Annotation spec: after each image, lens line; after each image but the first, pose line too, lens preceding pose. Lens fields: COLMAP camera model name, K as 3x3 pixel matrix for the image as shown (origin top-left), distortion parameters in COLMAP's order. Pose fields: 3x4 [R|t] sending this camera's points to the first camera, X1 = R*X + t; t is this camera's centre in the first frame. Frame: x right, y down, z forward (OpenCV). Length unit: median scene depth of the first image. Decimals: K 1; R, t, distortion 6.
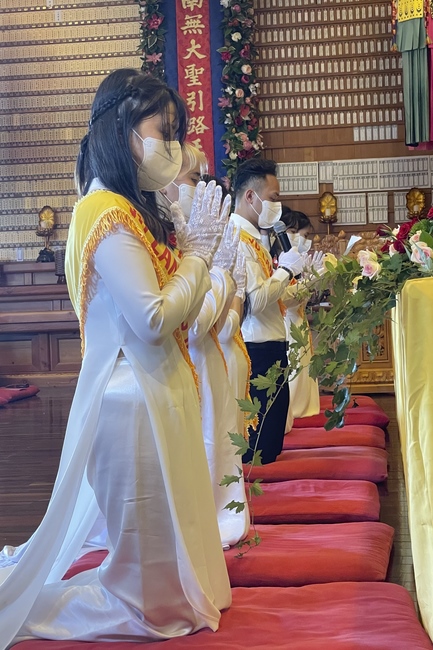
lens RADIAL K [[1154.8, 0, 221.7], [0, 1154.8, 263.2], [0, 0, 1]] dist [0.090560, 0.000000]
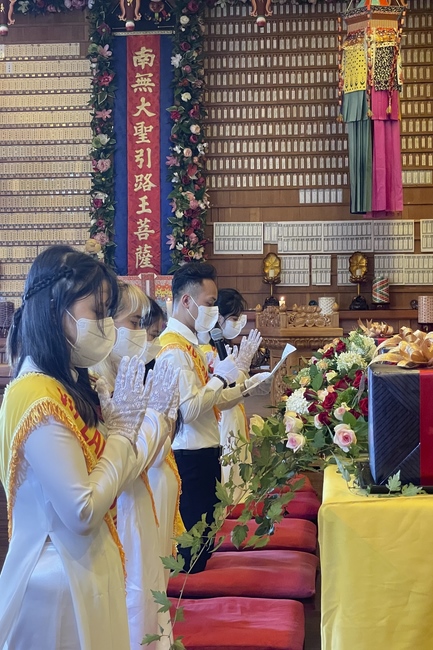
lens RADIAL K [[1154.8, 0, 209.1], [0, 1154.8, 272.9], [0, 0, 1]] dist [0.090560, 0.000000]
pose [[0.998959, 0.030665, 0.033759, 0.003355], [-0.030464, 0.999515, -0.006453, -0.035684], [-0.033940, 0.005418, 0.999409, -0.006916]]
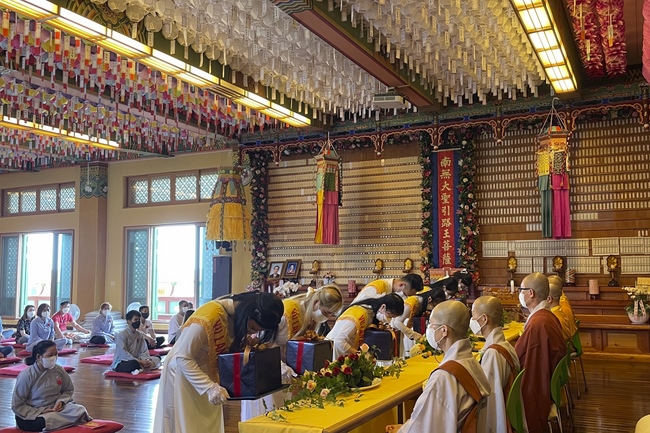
lens RADIAL K [[587.2, 0, 382.2], [0, 587.2, 223.7], [0, 0, 1]] dist [0.101443, -0.139824]
pose [[0.961502, 0.006227, -0.274727, 0.154710], [-0.018597, 0.998926, -0.042447, -0.070384], [0.274168, 0.045922, 0.960585, -0.035255]]
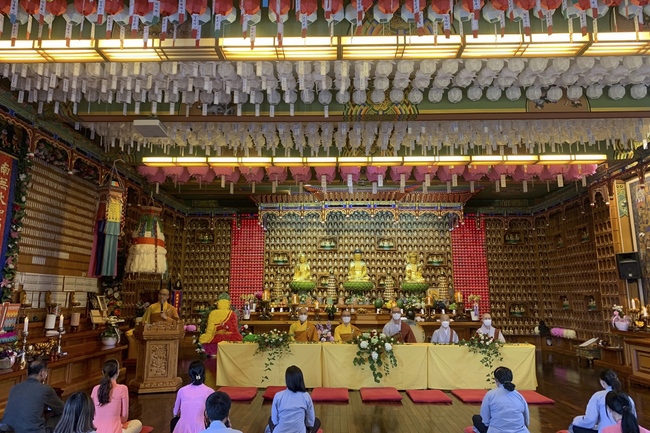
lens RADIAL K [[506.0, 0, 319.1], [0, 506.0, 193.7], [0, 0, 1]] dist [0.063506, -0.084993]
pose [[-0.105252, 0.233808, 0.966569, -0.776037], [-0.029226, 0.970821, -0.238019, -0.030066], [-0.994016, -0.053301, -0.095348, 0.617568]]
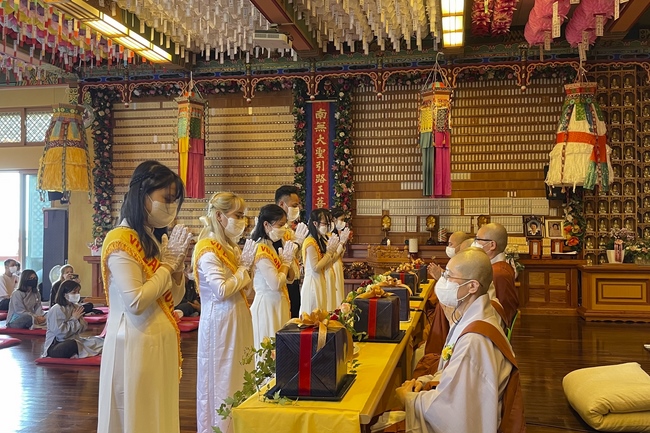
lens RADIAL K [[587.2, 0, 349.0], [0, 587.2, 226.8], [0, 0, 1]] dist [0.101443, -0.139824]
pose [[0.998202, 0.039550, -0.045044, 0.074095], [-0.038677, 0.999049, 0.020110, -0.059189], [0.045796, -0.018331, 0.998783, 0.006584]]
